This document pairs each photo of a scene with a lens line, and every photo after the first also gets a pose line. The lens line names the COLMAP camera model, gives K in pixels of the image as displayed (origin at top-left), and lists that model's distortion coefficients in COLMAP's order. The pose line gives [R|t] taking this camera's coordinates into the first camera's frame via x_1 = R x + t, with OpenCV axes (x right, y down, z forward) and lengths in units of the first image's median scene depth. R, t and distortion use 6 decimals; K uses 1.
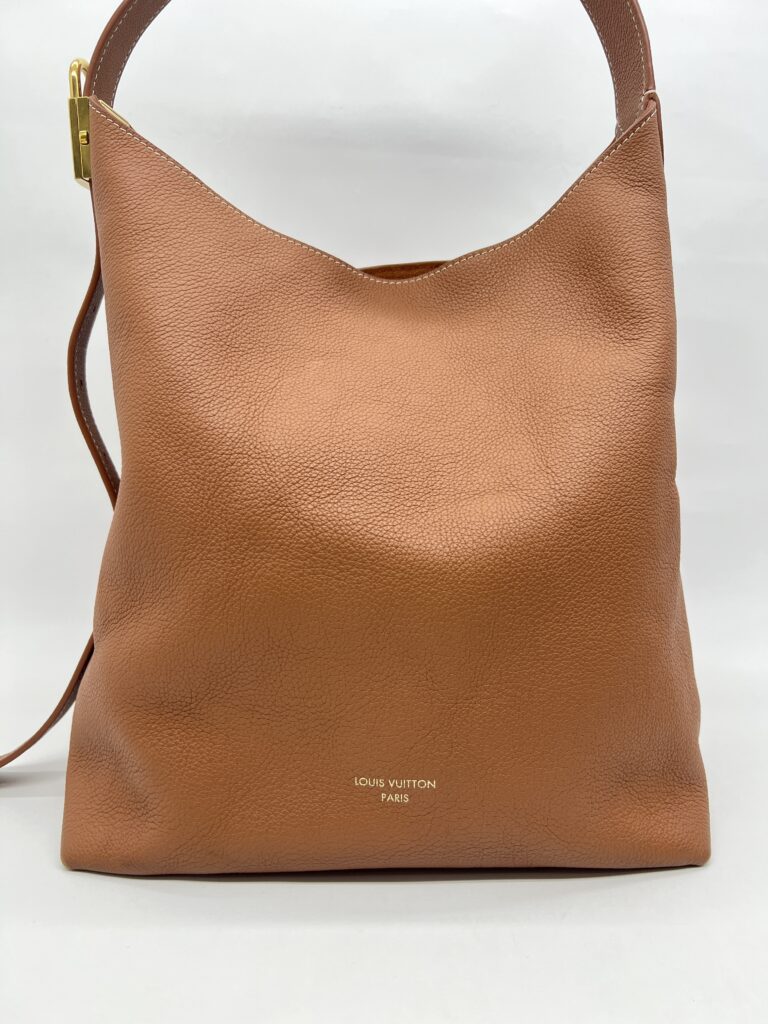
lens RADIAL K [[798.1, 0, 384.0], [0, 798.1, 512.0], [0, 0, 1]] dist [0.001048, -0.003368]
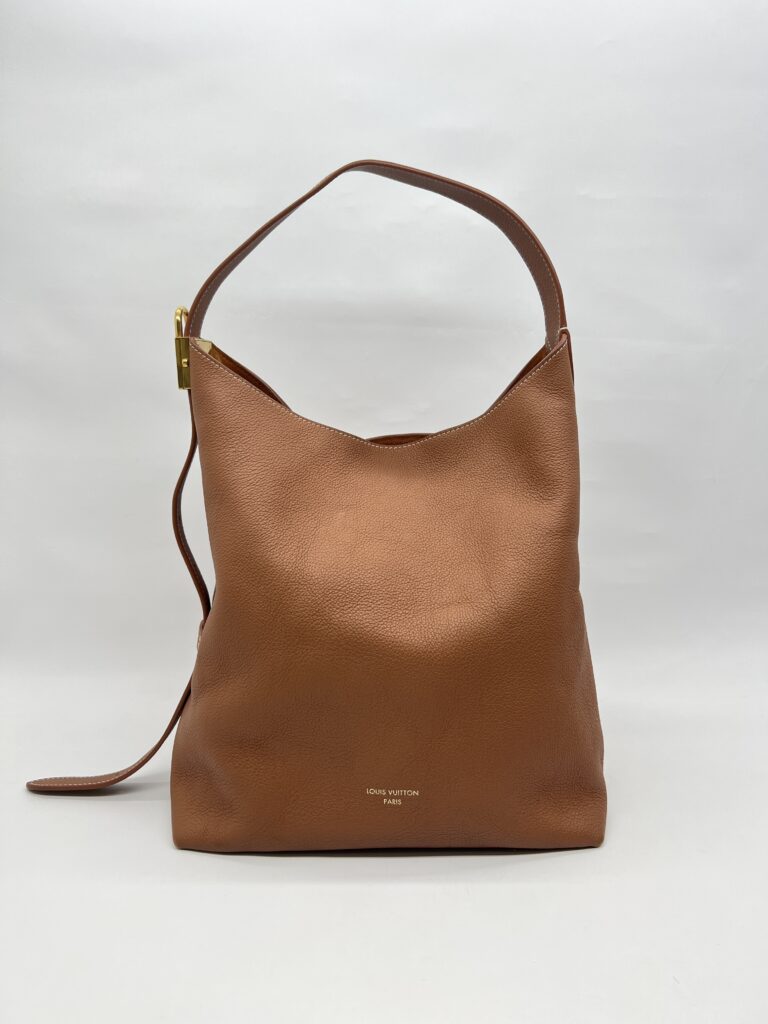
lens RADIAL K [[767.0, 0, 384.0], [0, 767.0, 512.0], [0, 0, 1]] dist [0.079899, -0.121266]
pose [[0.999942, -0.002537, -0.010469, 0.013263], [0.002644, 0.999943, 0.010300, -0.202601], [0.010443, -0.010327, 0.999892, -0.457137]]
